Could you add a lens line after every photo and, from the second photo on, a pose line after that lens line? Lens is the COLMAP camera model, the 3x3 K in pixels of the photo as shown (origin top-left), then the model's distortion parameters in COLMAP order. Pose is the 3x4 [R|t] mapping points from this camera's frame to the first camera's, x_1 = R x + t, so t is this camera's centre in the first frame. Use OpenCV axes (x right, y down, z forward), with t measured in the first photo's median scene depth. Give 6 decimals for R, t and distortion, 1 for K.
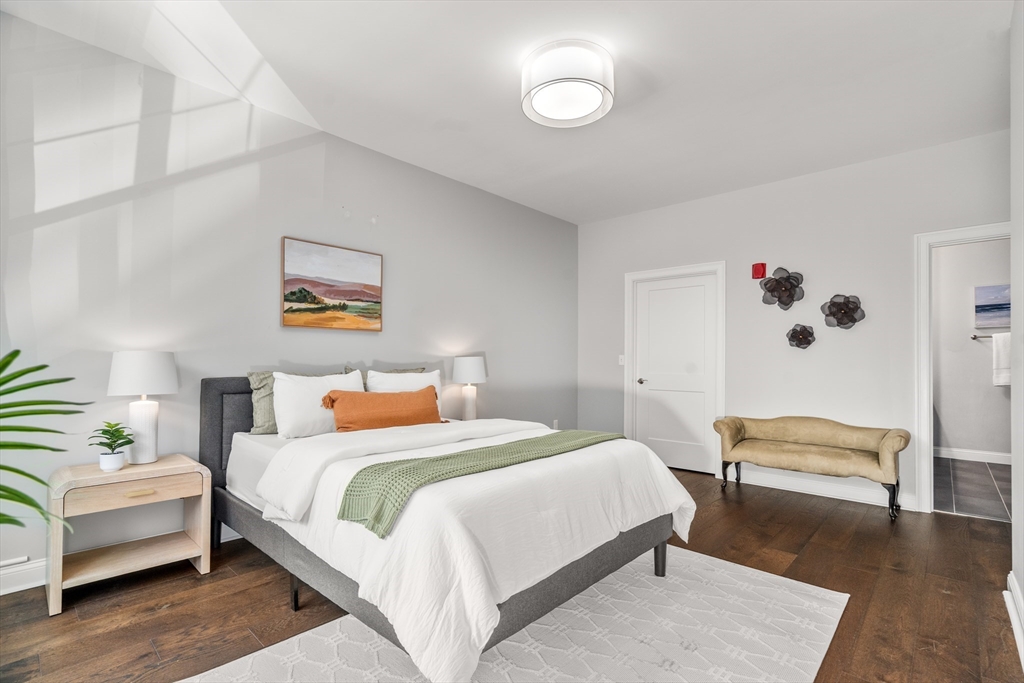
lens RADIAL K [[471.4, 0, 511.9], [0, 471.4, 353.9], [0, 0, 1]] dist [0.000075, 0.000340]
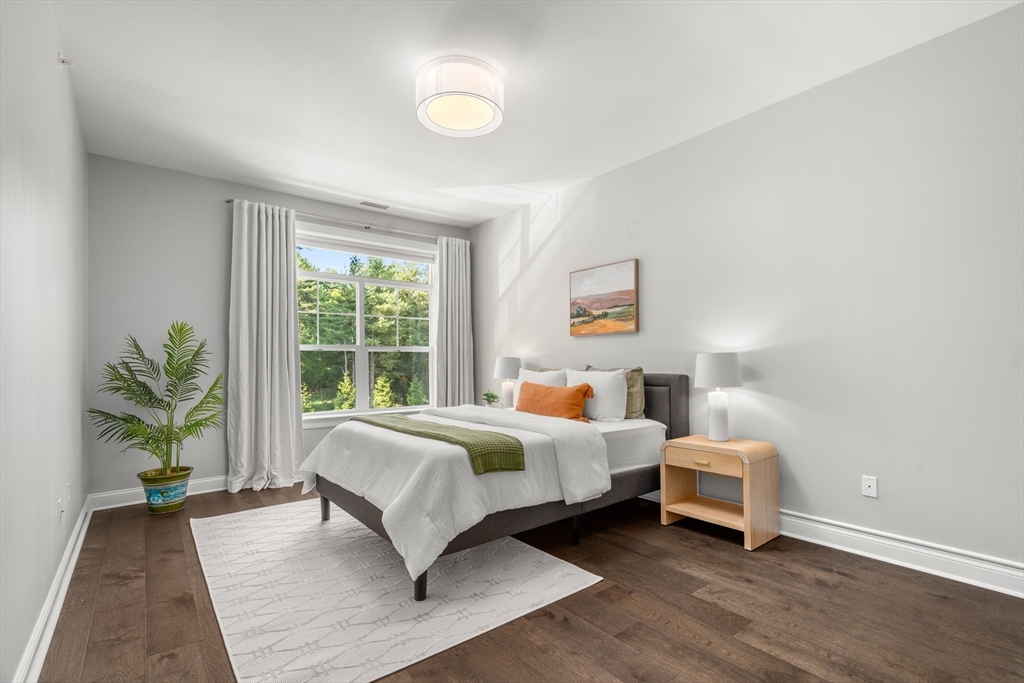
lens RADIAL K [[471.4, 0, 511.9], [0, 471.4, 353.9], [0, 0, 1]] dist [0.000075, 0.000340]
pose [[-0.154240, -0.020628, -0.987818, 0.851652], [0.015380, 0.999611, -0.023276, 0.022024], [0.987914, -0.018782, -0.153863, 0.959076]]
